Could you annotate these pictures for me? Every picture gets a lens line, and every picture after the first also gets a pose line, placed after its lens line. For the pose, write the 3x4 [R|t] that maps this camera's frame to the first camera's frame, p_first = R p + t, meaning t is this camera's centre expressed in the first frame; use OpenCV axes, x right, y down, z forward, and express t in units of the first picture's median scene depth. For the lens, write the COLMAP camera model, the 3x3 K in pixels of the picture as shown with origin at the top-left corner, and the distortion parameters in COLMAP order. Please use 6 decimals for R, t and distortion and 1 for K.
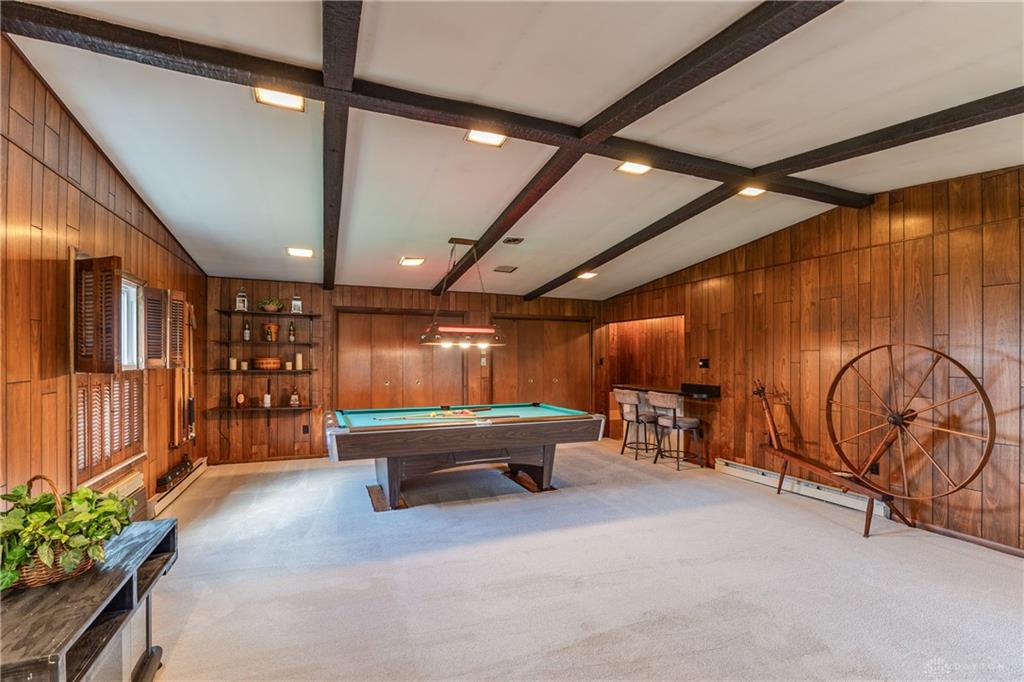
lens RADIAL K [[470.0, 0, 496.7], [0, 470.0, 356.4], [0, 0, 1]] dist [-0.004684, -0.000441]
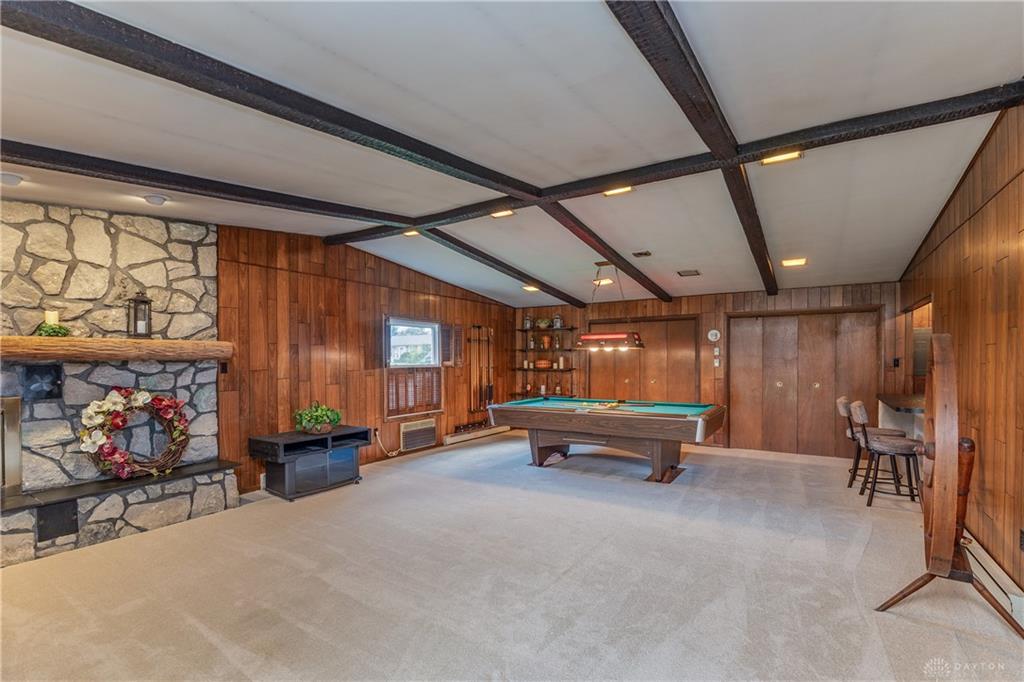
lens RADIAL K [[470.0, 0, 504.2], [0, 470.0, 363.0], [0, 0, 1]] dist [-0.004684, -0.000441]
pose [[0.569463, 0.000212, -0.822017, 0.620443], [0.008436, 0.999946, 0.006102, 0.001869], [0.821973, -0.010409, 0.569431, 0.076349]]
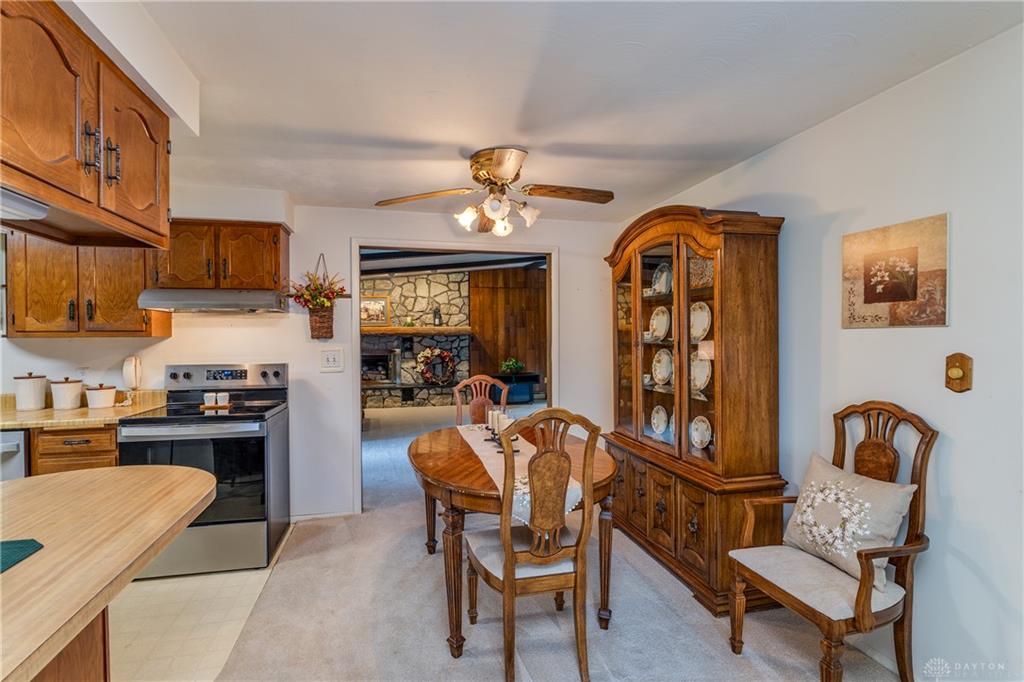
lens RADIAL K [[470.0, 0, 487.0], [0, 470.0, 342.7], [0, 0, 1]] dist [-0.004684, -0.000441]
pose [[-0.162795, 0.002905, -0.986656, 1.324292], [0.007708, 0.999969, 0.001672, 0.020741], [0.986630, -0.007333, -0.162813, 0.461909]]
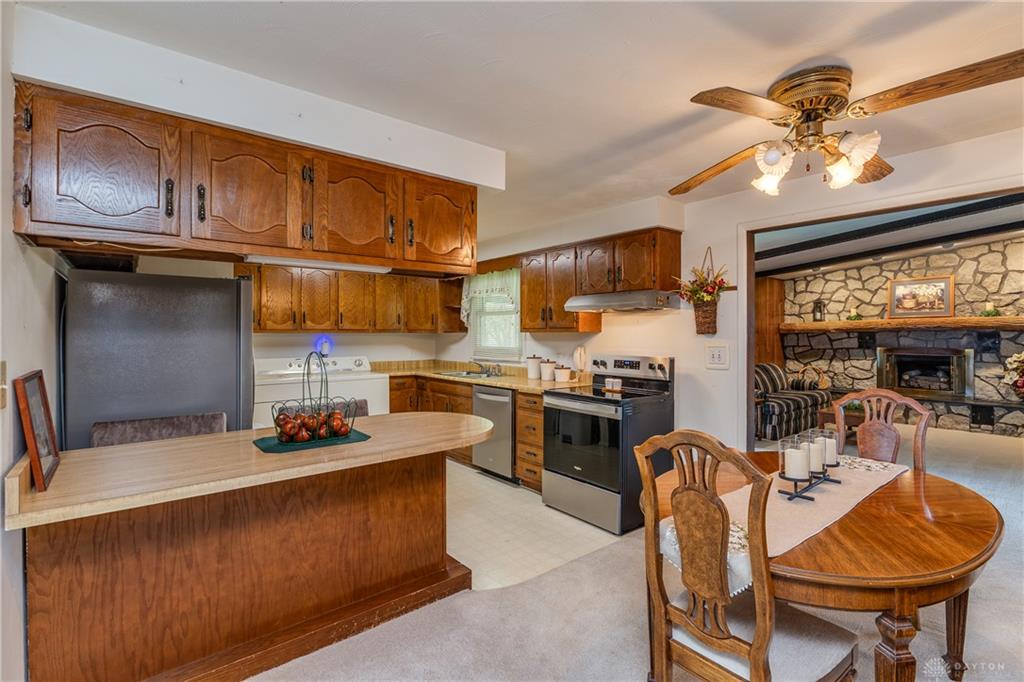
lens RADIAL K [[470.0, 0, 519.2], [0, 470.0, 333.5], [0, 0, 1]] dist [-0.004684, -0.000441]
pose [[-0.950150, -0.007515, -0.311703, 1.173723], [-0.006258, 0.999968, -0.005033, 0.018626], [0.311731, -0.002831, -0.950166, 0.634886]]
